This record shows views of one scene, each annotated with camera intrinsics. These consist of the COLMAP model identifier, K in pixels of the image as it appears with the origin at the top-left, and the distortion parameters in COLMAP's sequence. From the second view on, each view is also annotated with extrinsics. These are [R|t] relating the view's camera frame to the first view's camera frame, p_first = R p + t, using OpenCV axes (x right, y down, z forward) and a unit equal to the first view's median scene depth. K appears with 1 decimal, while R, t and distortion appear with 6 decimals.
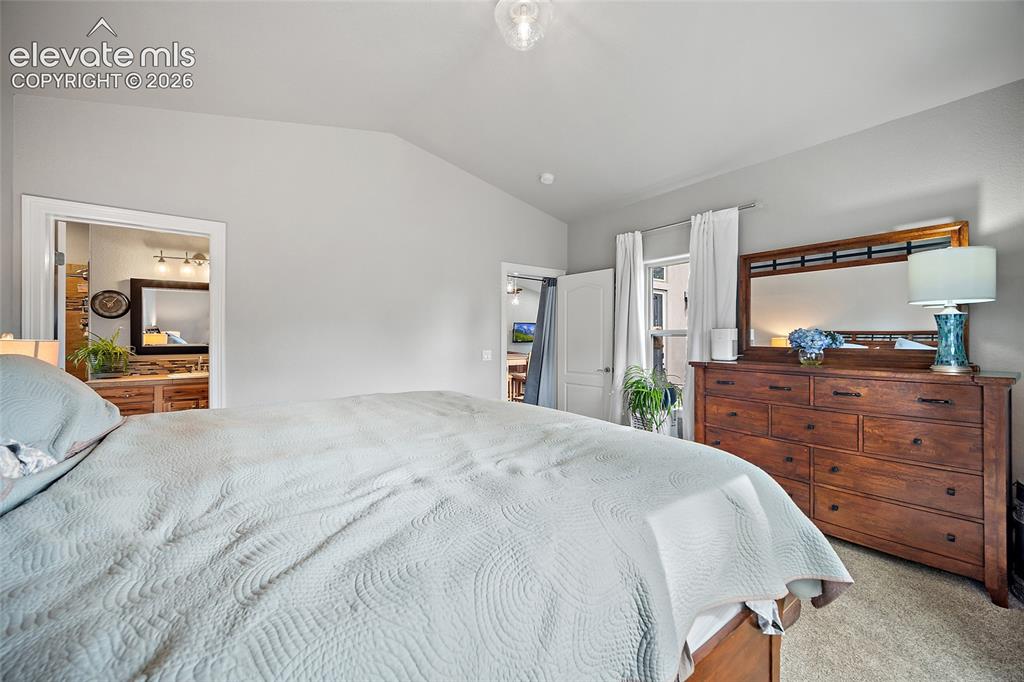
lens RADIAL K [[404.6, 0, 513.6], [0, 404.6, 333.6], [0, 0, 1]] dist [-0.003399, -0.000063]
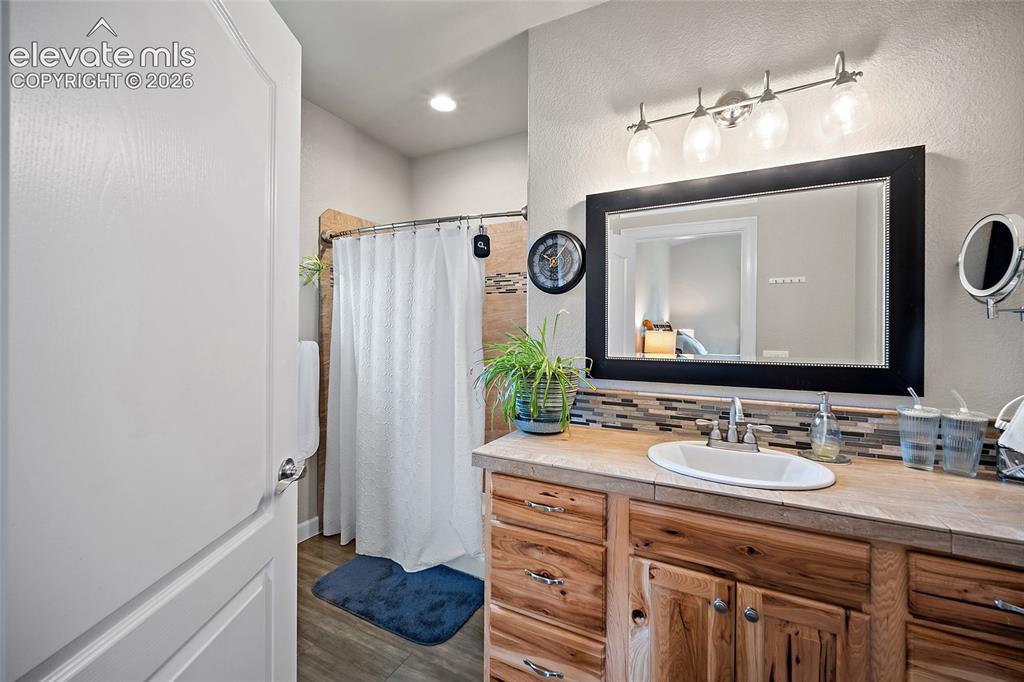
lens RADIAL K [[404.6, 0, 519.7], [0, 404.6, 333.2], [0, 0, 1]] dist [-0.003399, -0.000063]
pose [[0.450081, 0.002499, -0.892984, -0.602461], [-0.004286, 0.999991, 0.000638, 0.006871], [0.892977, 0.003540, 0.450087, 0.747651]]
